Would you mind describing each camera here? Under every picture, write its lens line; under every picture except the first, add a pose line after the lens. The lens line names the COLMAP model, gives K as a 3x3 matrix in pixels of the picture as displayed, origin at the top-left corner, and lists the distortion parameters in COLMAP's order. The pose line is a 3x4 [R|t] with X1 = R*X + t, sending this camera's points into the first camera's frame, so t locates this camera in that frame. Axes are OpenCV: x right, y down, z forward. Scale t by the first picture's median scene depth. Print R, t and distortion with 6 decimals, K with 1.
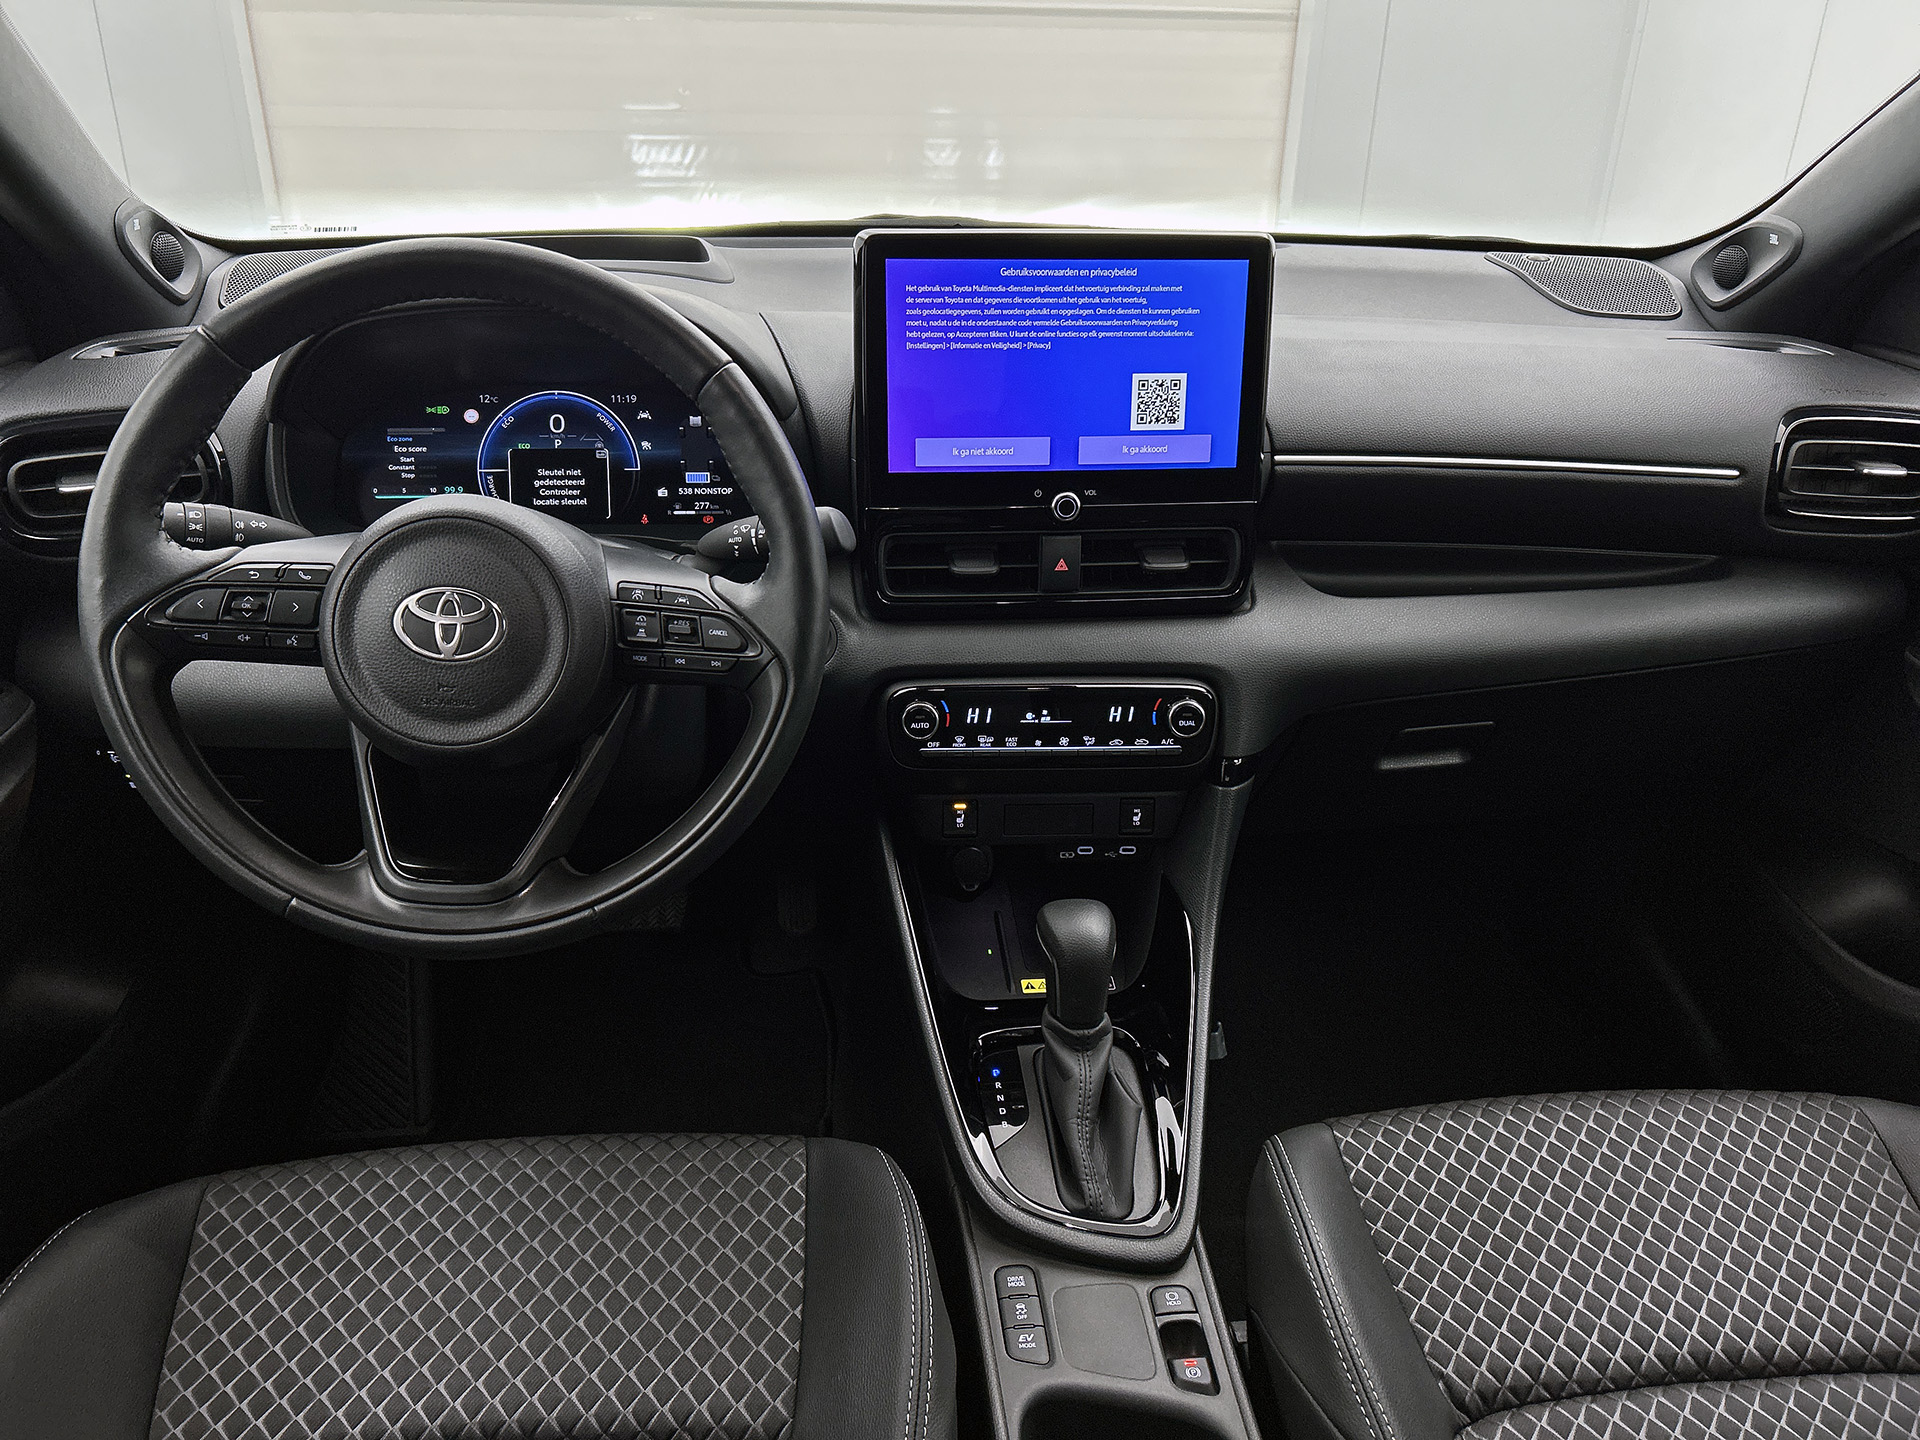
lens RADIAL K [[1467.9, 0, 956.4], [0, 1467.9, 718.3], [0, 0, 1]] dist [0.057456, -0.044183]
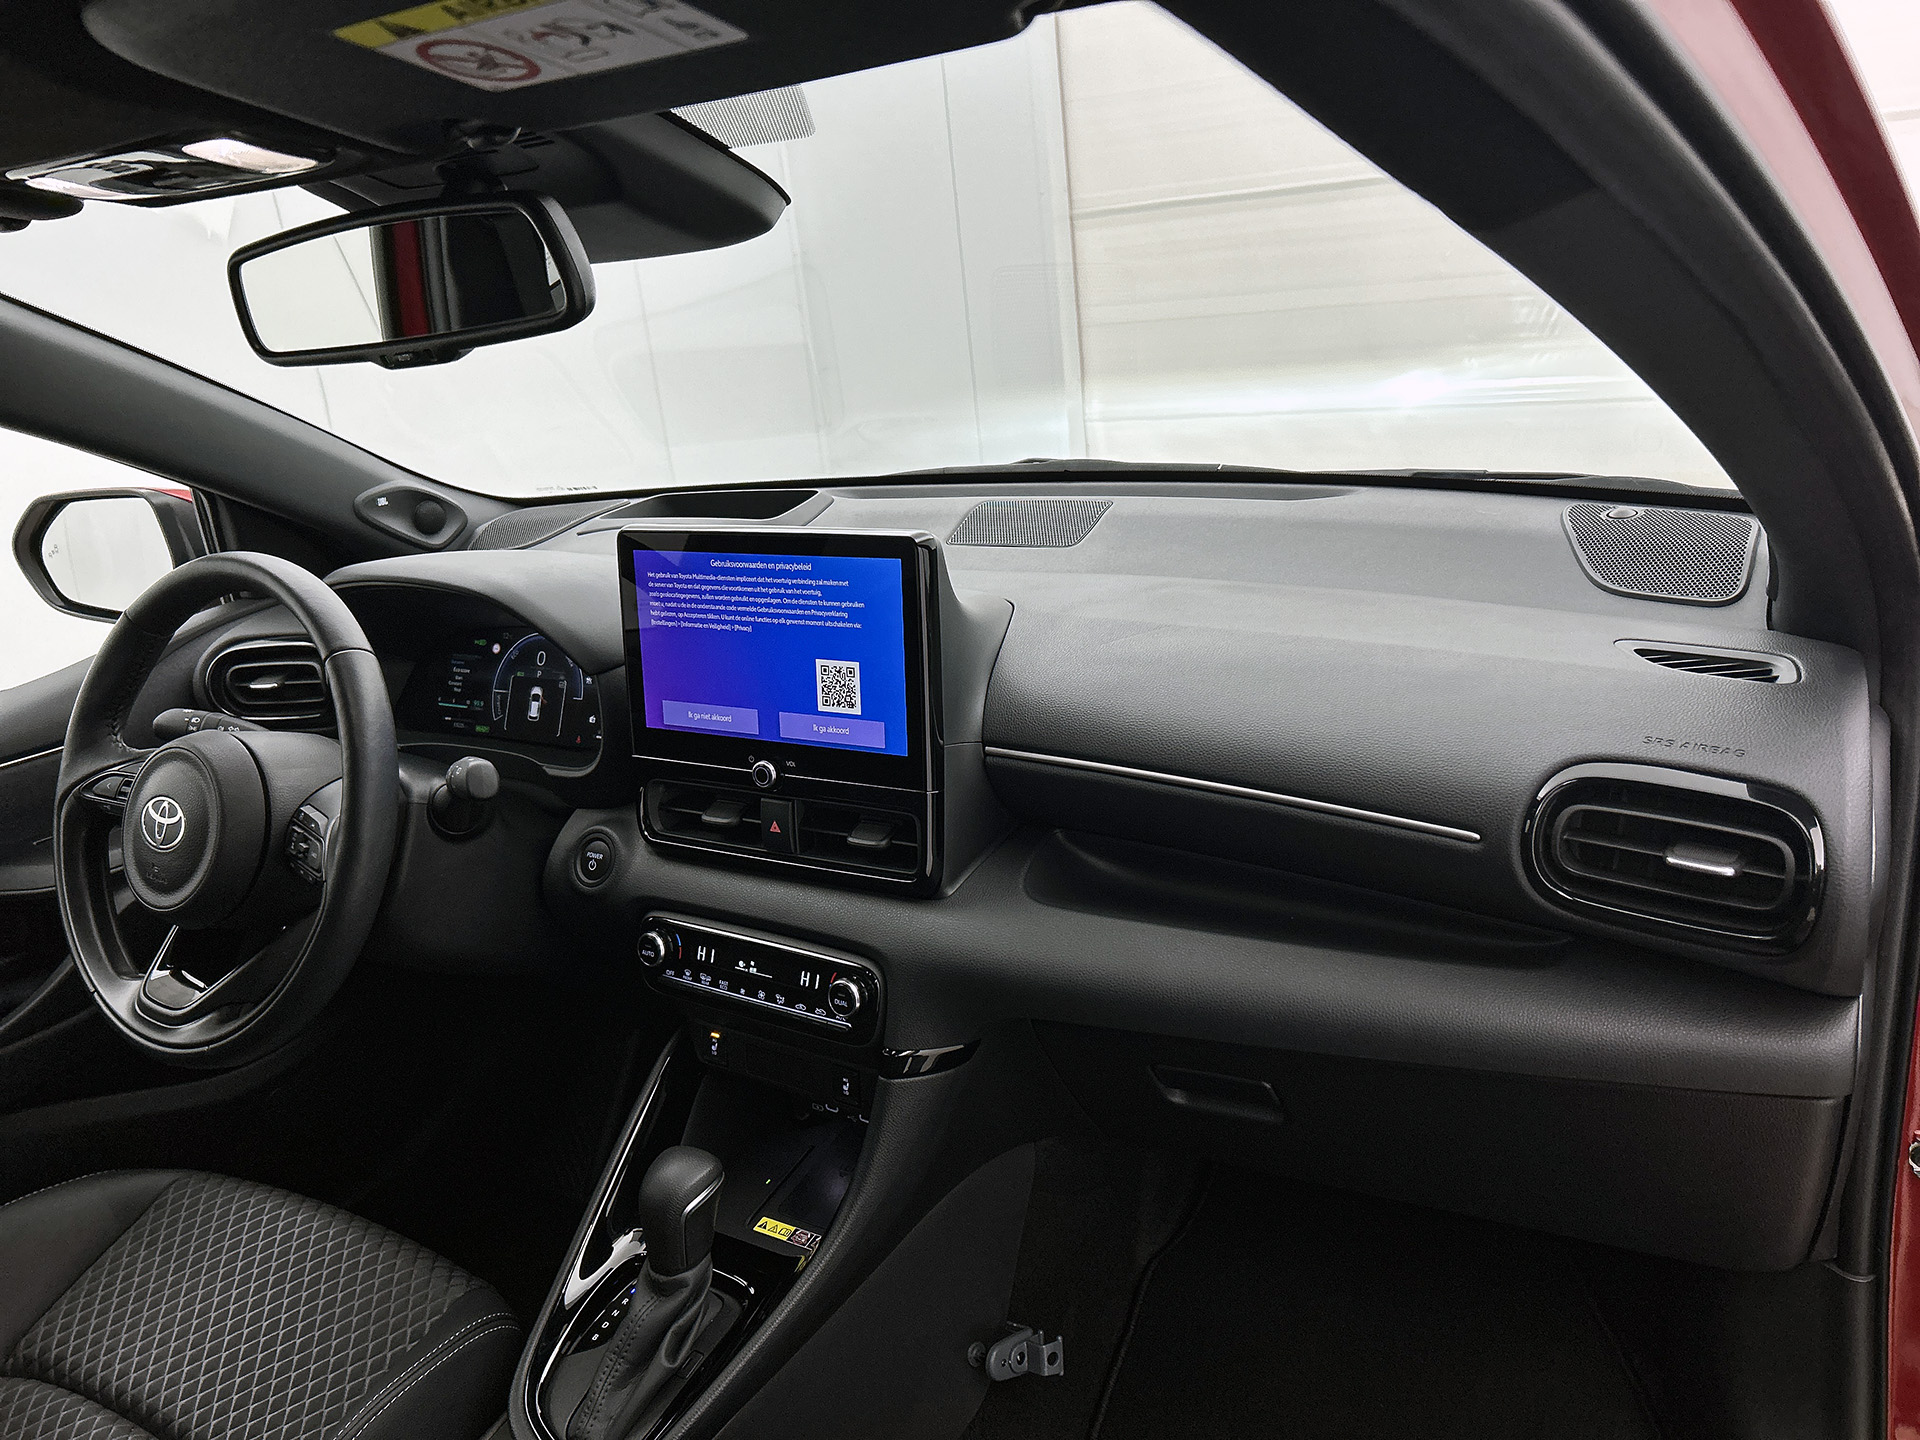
lens RADIAL K [[1467.9, 0, 951.8], [0, 1467.9, 701.5], [0, 0, 1]] dist [0.057456, -0.044183]
pose [[0.787745, 0.092144, -0.609070, 0.826709], [-0.147892, 0.988120, -0.041789, -0.172894], [0.597984, 0.122996, 0.792014, 0.231845]]
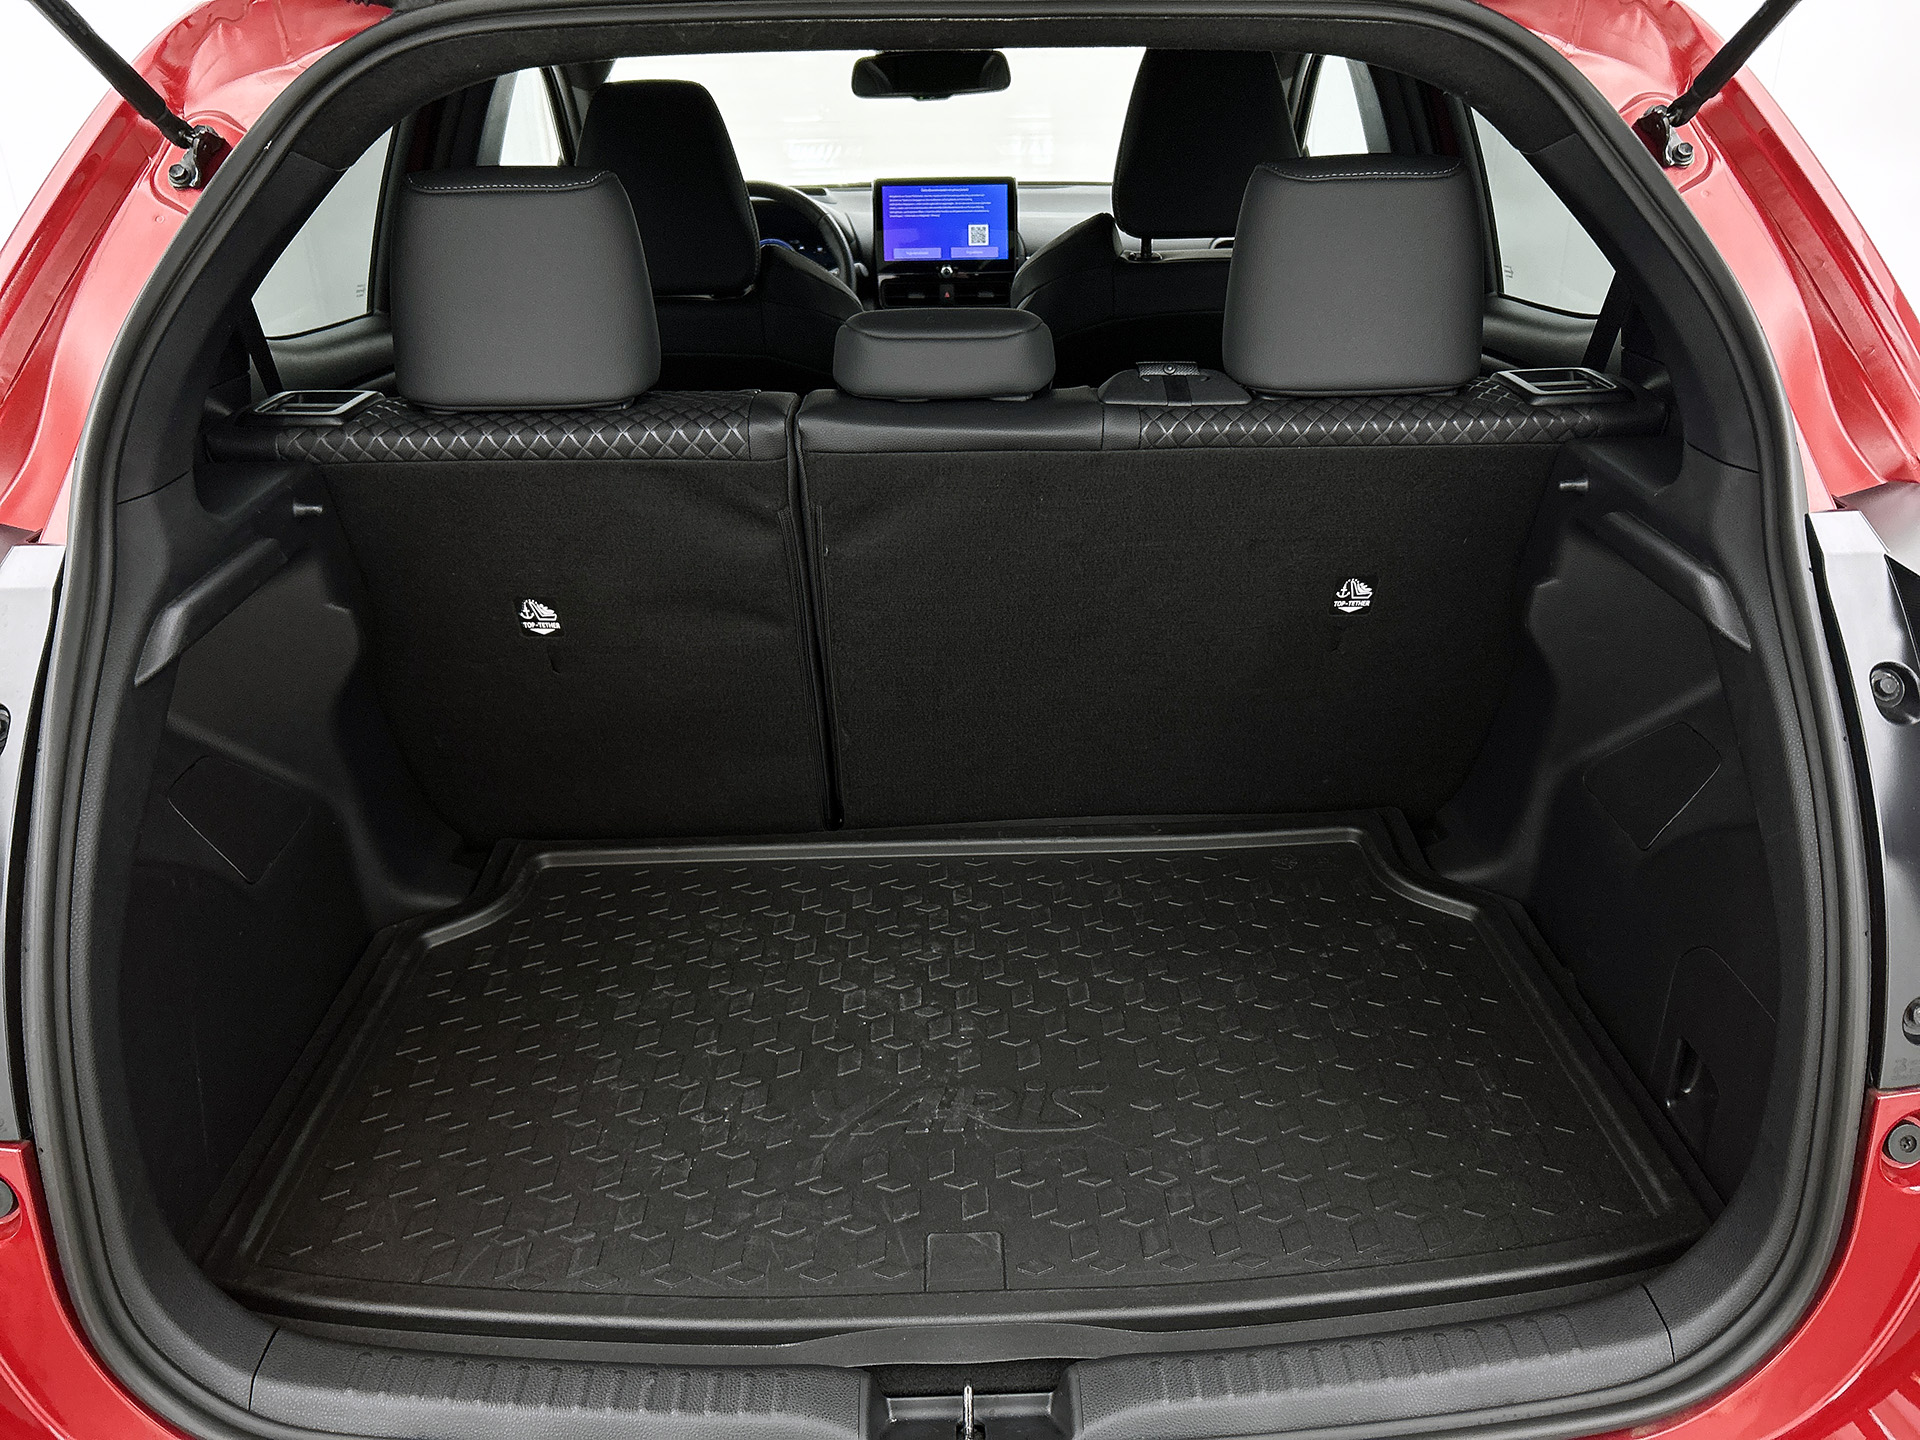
lens RADIAL K [[1467.9, 0, 972.4], [0, 1467.9, 700.4], [0, 0, 1]] dist [0.057456, -0.044183]
pose [[0.996415, 0.003986, -0.084501, 0.371069], [-0.004416, 0.999978, -0.004906, 0.704860], [0.084479, 0.005262, 0.996411, -1.859056]]
